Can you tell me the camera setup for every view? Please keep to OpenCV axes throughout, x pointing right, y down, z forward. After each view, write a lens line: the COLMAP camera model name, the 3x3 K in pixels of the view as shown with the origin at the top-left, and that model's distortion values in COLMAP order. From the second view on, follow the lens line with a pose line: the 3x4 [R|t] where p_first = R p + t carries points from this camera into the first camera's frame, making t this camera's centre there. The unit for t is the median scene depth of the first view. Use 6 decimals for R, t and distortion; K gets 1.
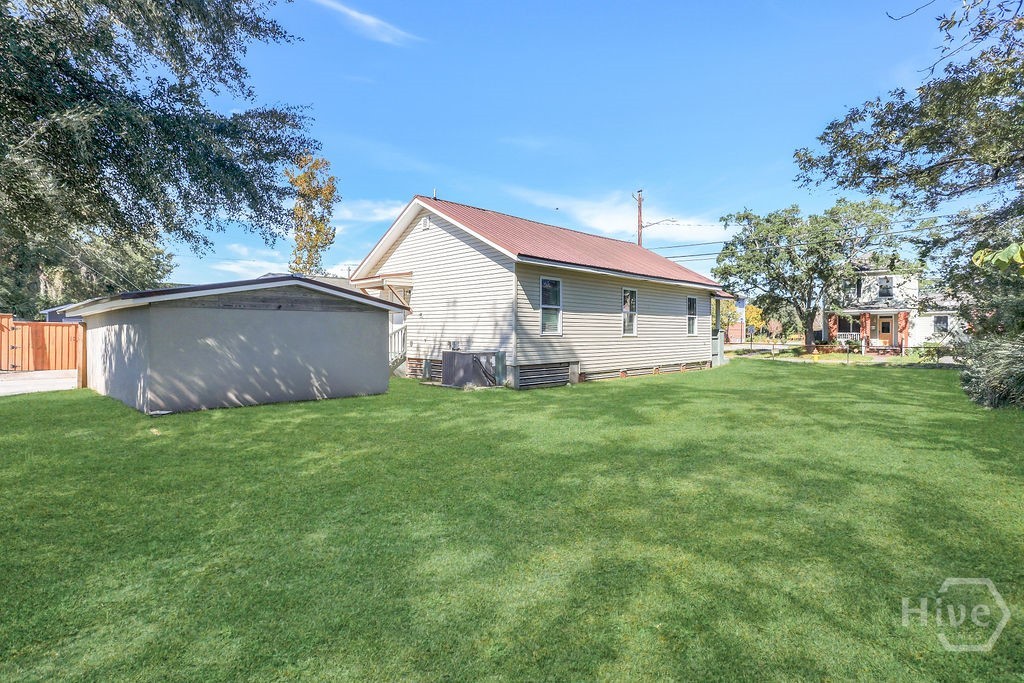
lens RADIAL K [[486.3, 0, 512.0], [0, 486.3, 341.5], [0, 0, 1]] dist [-0.079219, 0.038663]
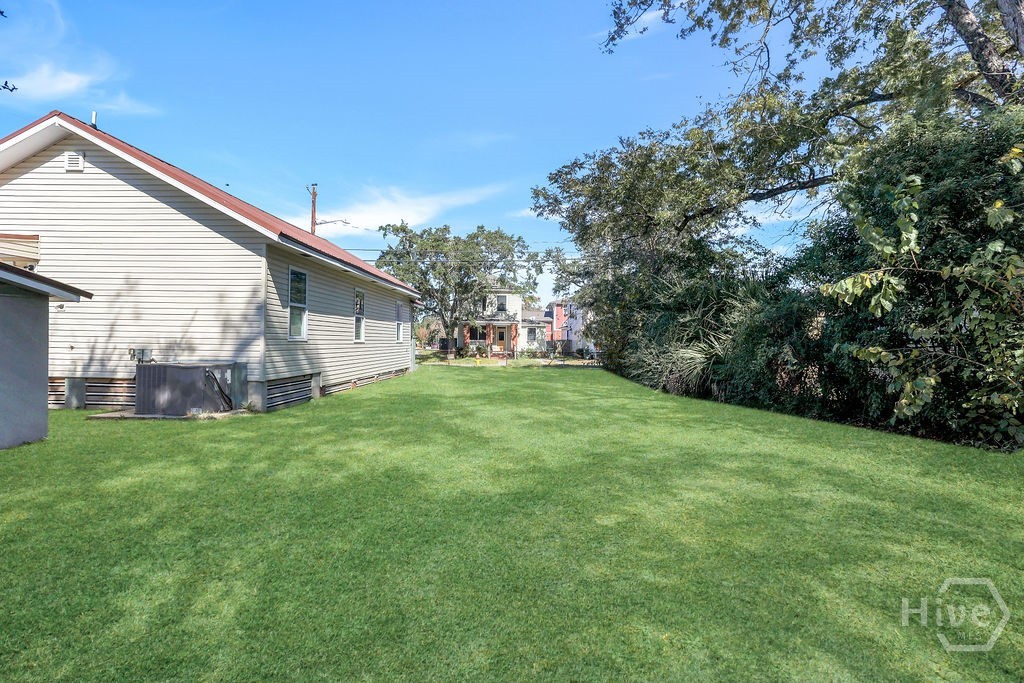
lens RADIAL K [[486.3, 0, 512.0], [0, 486.3, 341.5], [0, 0, 1]] dist [-0.079219, 0.038663]
pose [[0.716626, 0.005854, 0.697433, -0.192402], [0.003586, 0.999921, -0.012078, -0.000657], [-0.697449, 0.011156, 0.716548, 0.168198]]
